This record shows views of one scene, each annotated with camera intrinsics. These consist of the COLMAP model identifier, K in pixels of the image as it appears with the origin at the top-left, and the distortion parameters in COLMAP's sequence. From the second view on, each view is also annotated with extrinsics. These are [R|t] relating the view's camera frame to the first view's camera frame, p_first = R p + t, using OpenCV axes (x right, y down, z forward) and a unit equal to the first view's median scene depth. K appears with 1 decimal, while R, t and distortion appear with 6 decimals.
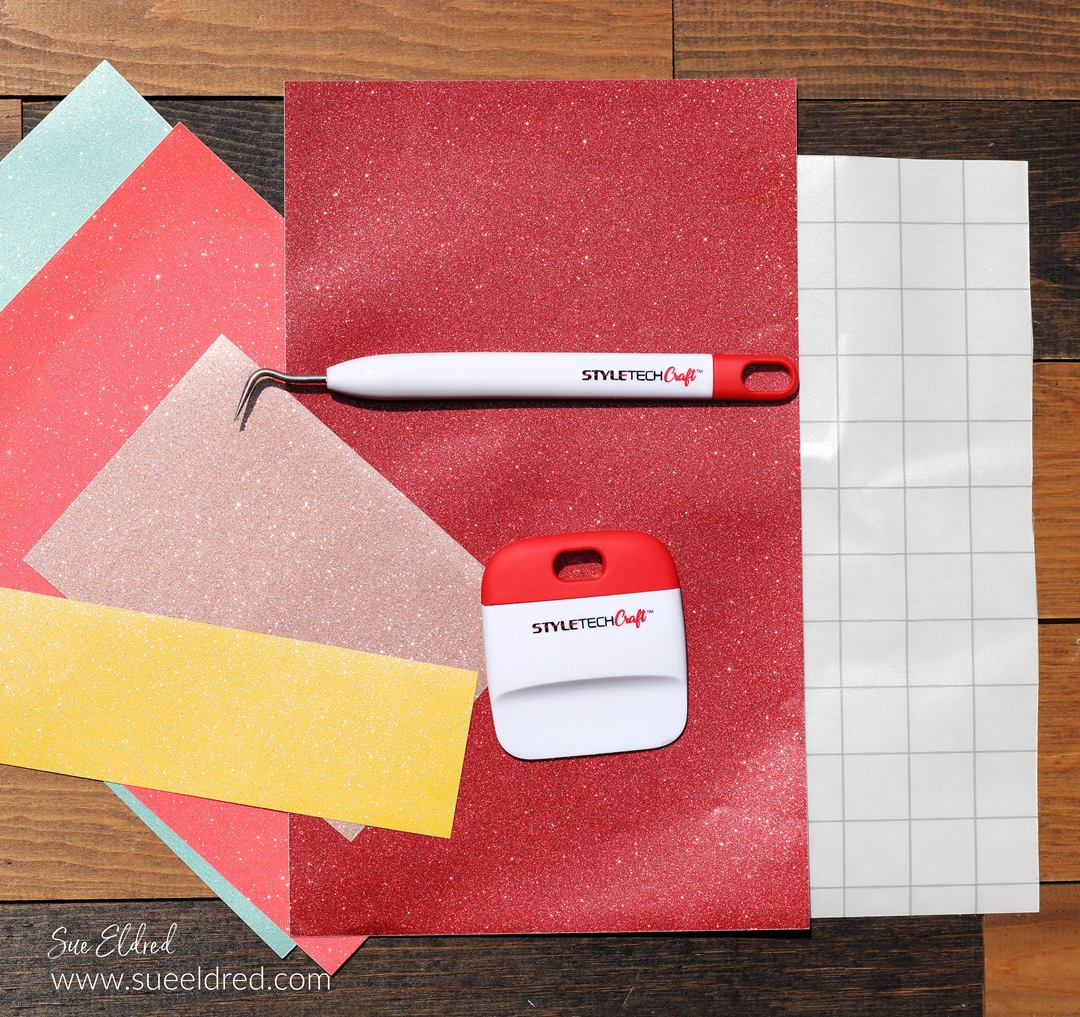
lens RADIAL K [[1684.2, 0, 544.6], [0, 1684.2, 507.7], [0, 0, 1]] dist [-0.025616, 0.000000]
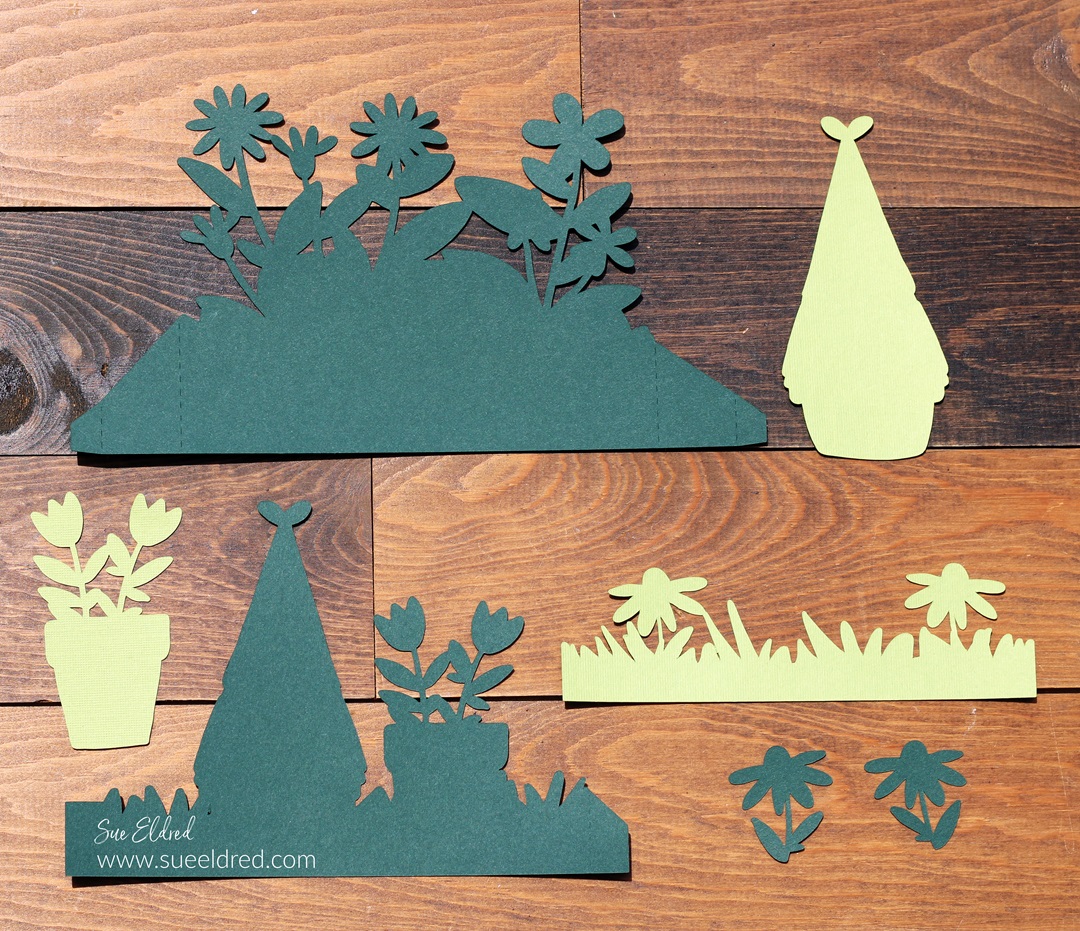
lens RADIAL K [[3024.2, 0, 537.0], [0, 3024.2, 465.5], [0, 0, 1]] dist [-0.106335, 0.000000]
pose [[0.999642, -0.005342, 0.026220, -0.004195], [0.009069, 0.989514, -0.144153, 0.195675], [-0.025176, 0.144339, 0.989208, -0.876308]]
